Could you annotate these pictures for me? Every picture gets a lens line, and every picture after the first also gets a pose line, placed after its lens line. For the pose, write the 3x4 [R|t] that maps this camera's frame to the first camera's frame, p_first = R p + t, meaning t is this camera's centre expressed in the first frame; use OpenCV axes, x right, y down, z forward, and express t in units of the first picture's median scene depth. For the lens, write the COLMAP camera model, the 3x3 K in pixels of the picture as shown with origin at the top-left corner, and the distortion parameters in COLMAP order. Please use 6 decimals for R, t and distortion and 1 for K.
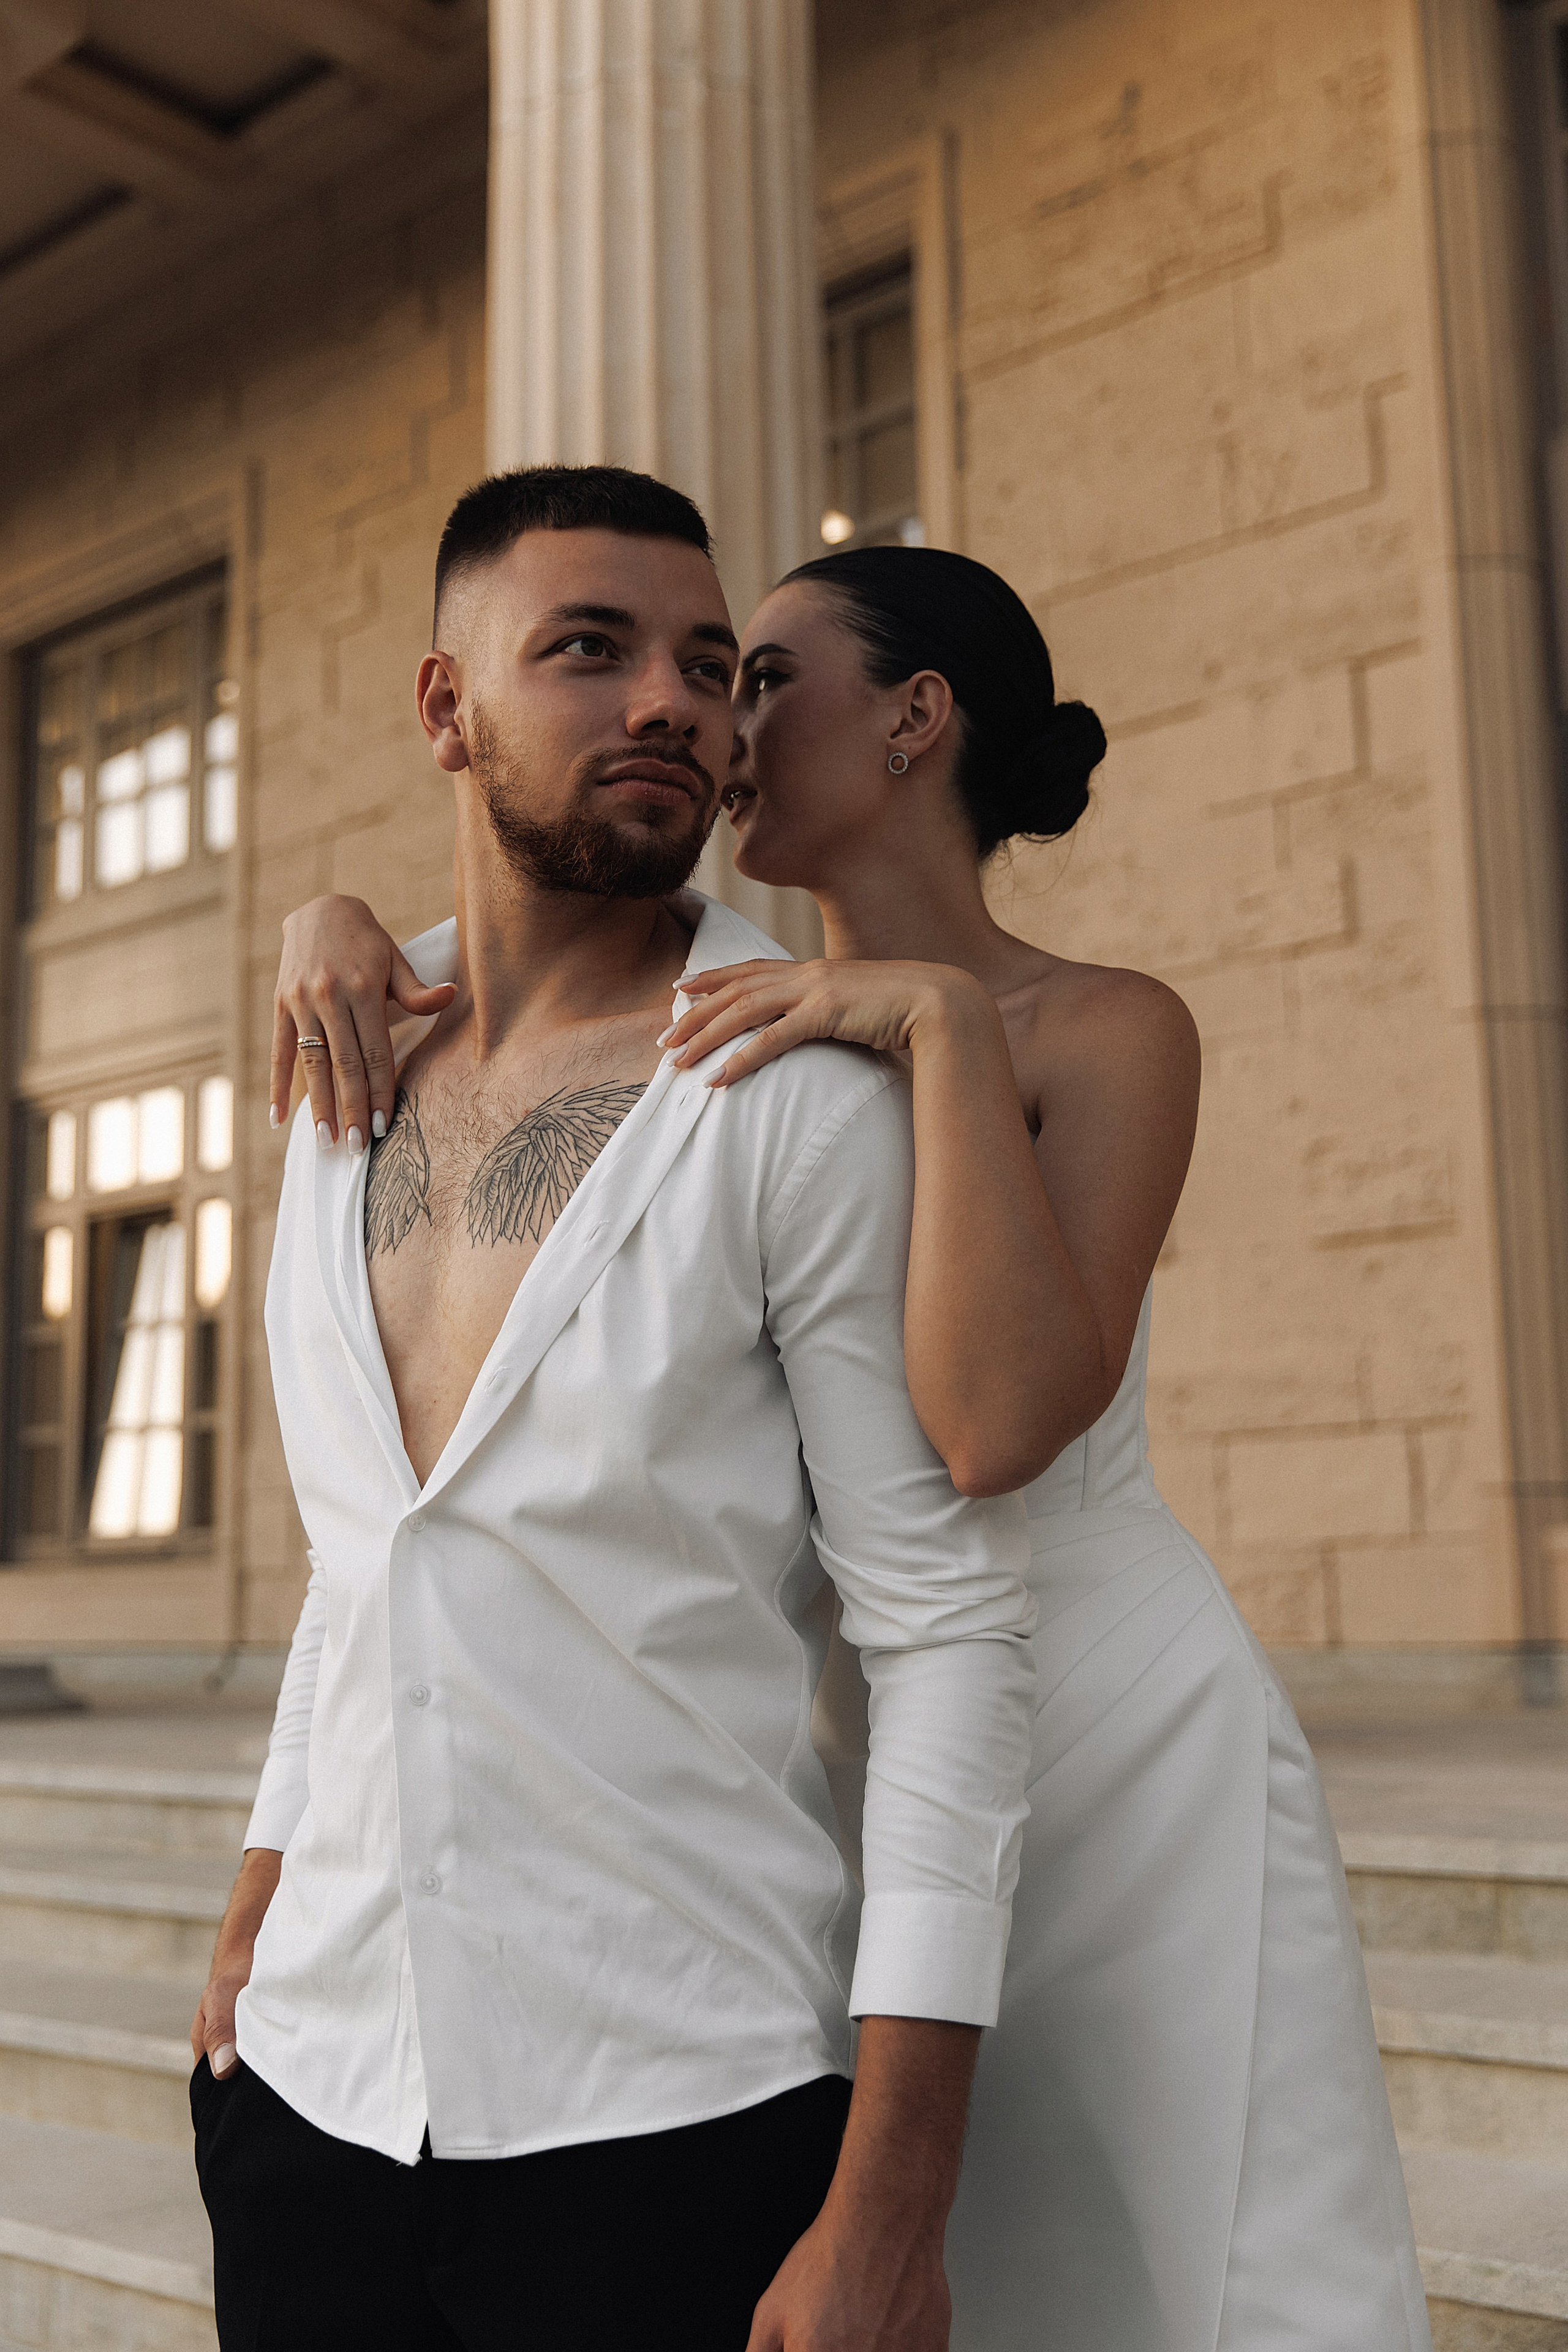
lens RADIAL K [[2673.6, 0, 784.0], [0, 2673.6, 1176.0], [0, 0, 1]] dist [-0.006763, -0.006581]
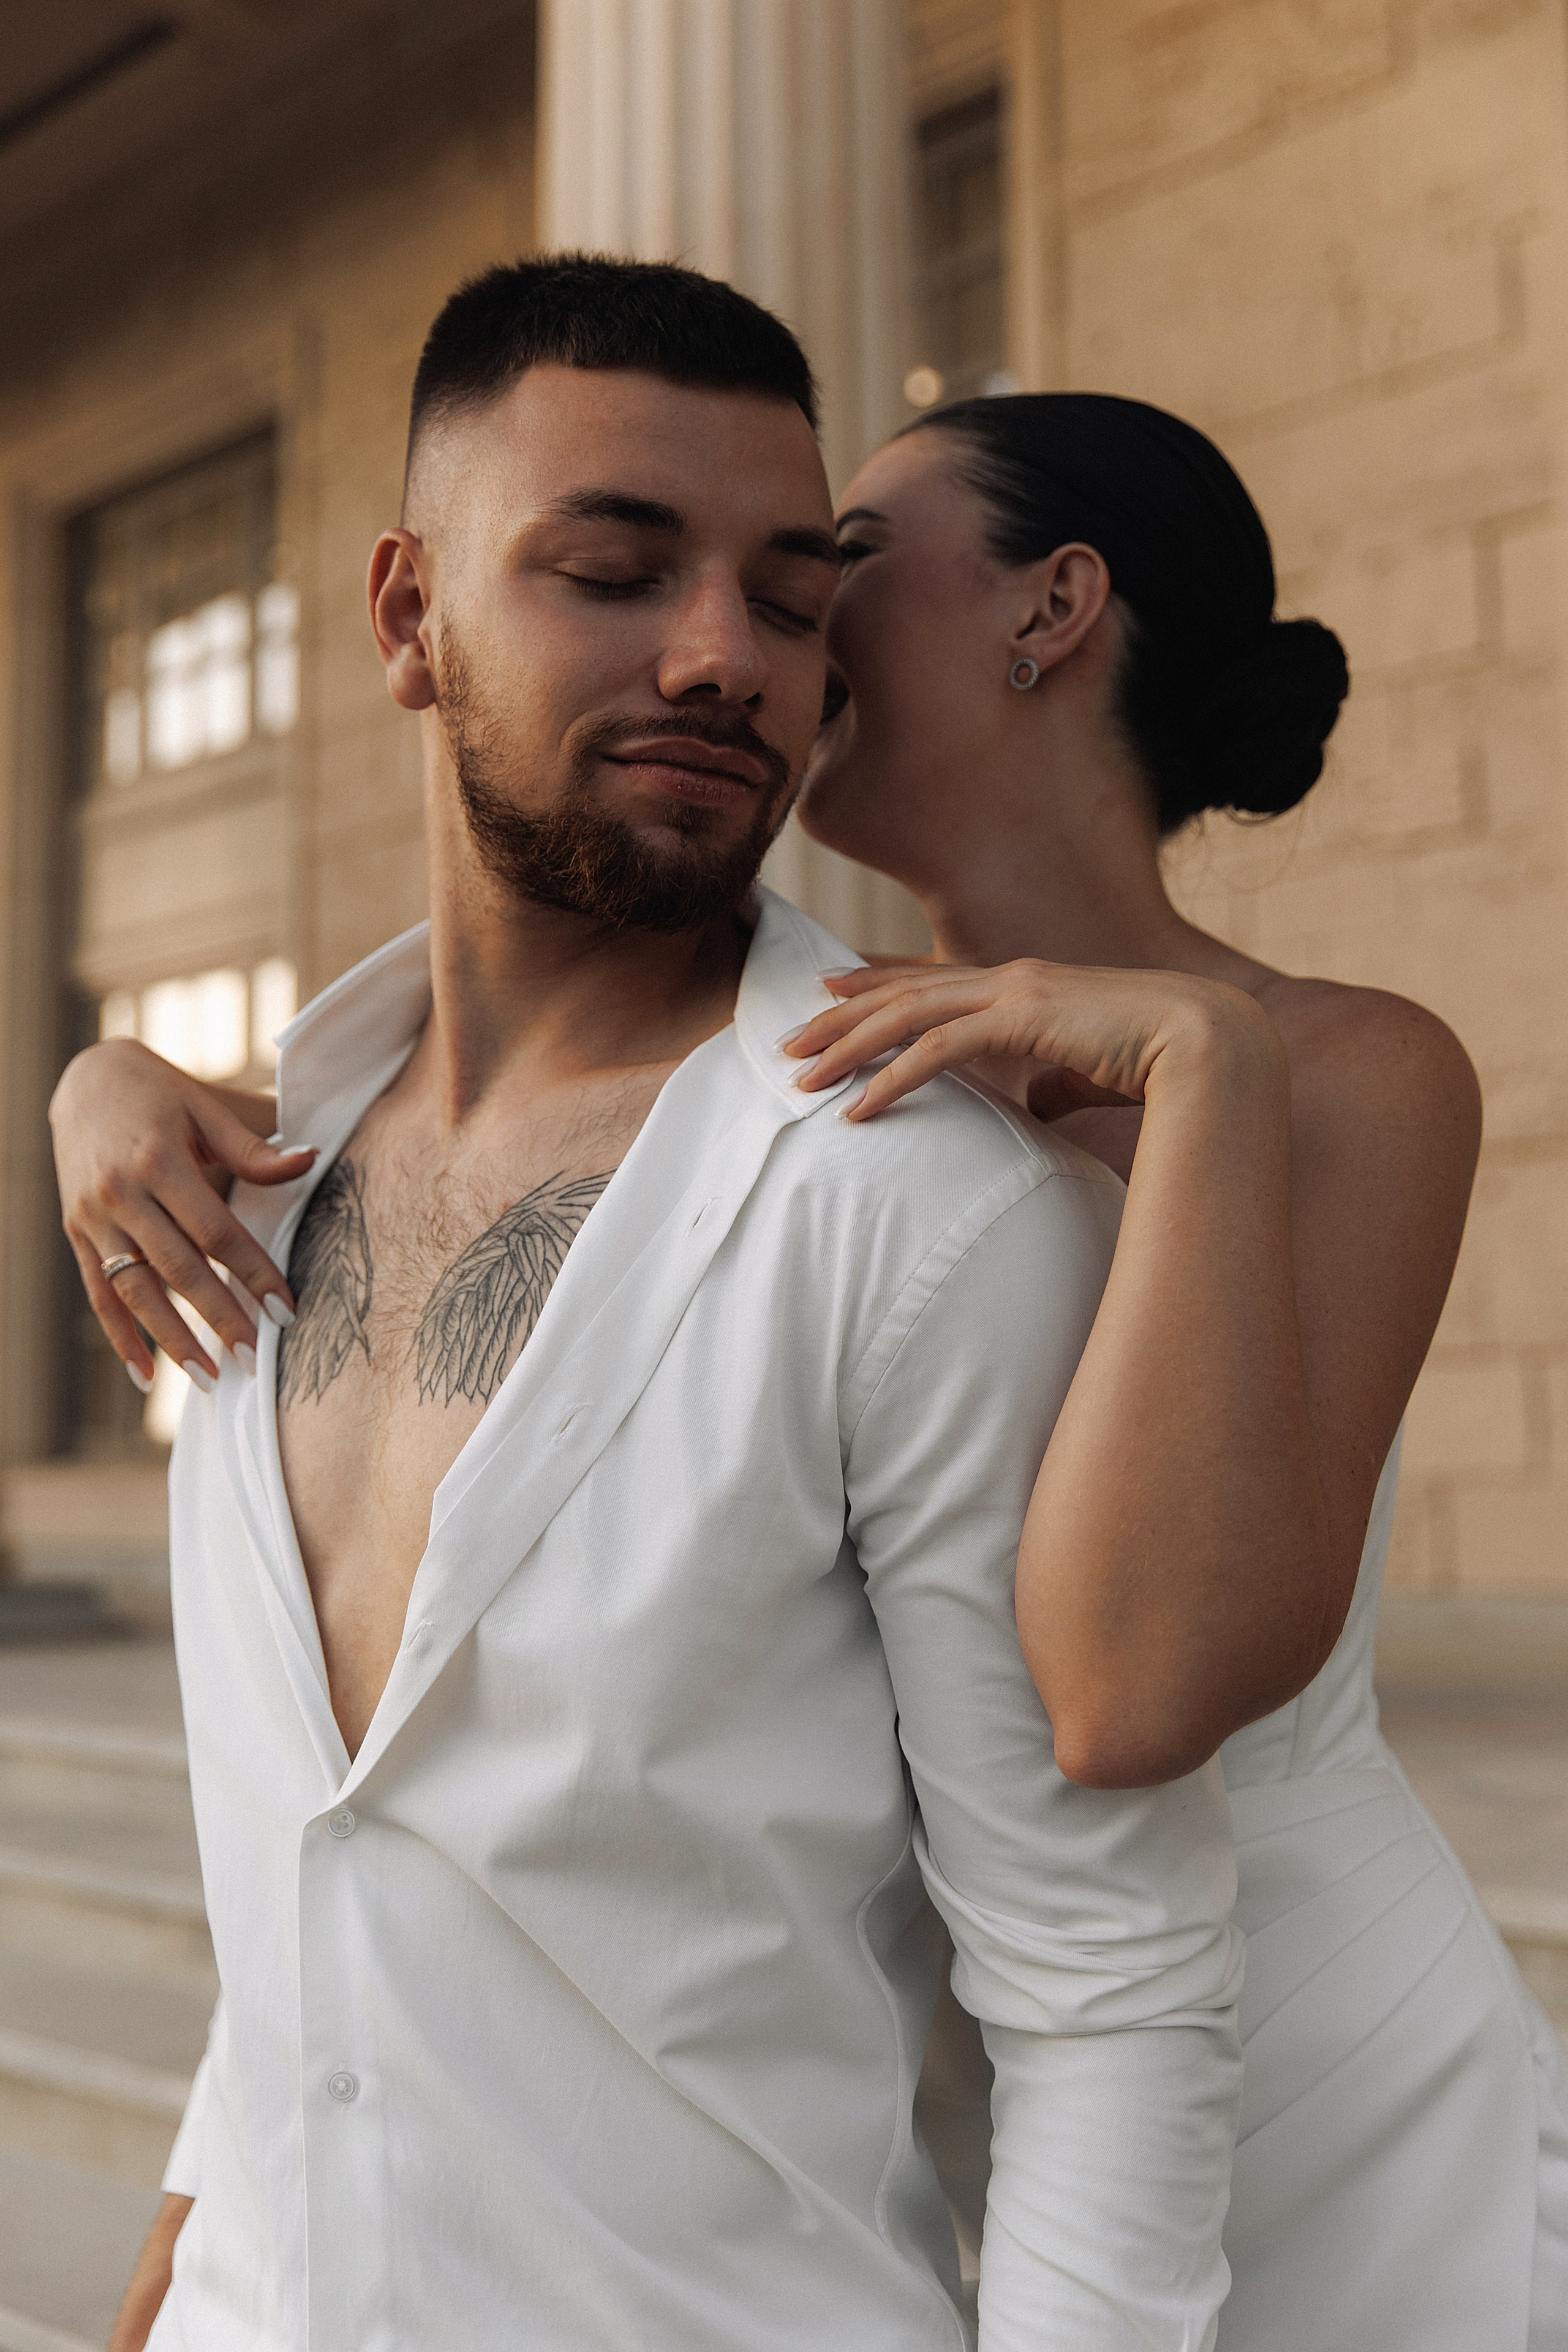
lens RADIAL K [[2712.3, 0, 773.5], [0, 2712.3, 1273.1], [0, 0, 1]] dist [-0.233926, 0.548396]
pose [[0.999459, 0.007906, -0.031913, -0.003791], [-0.005198, 0.996447, 0.084063, -0.063422], [0.032465, -0.083852, 0.995949, 0.290179]]
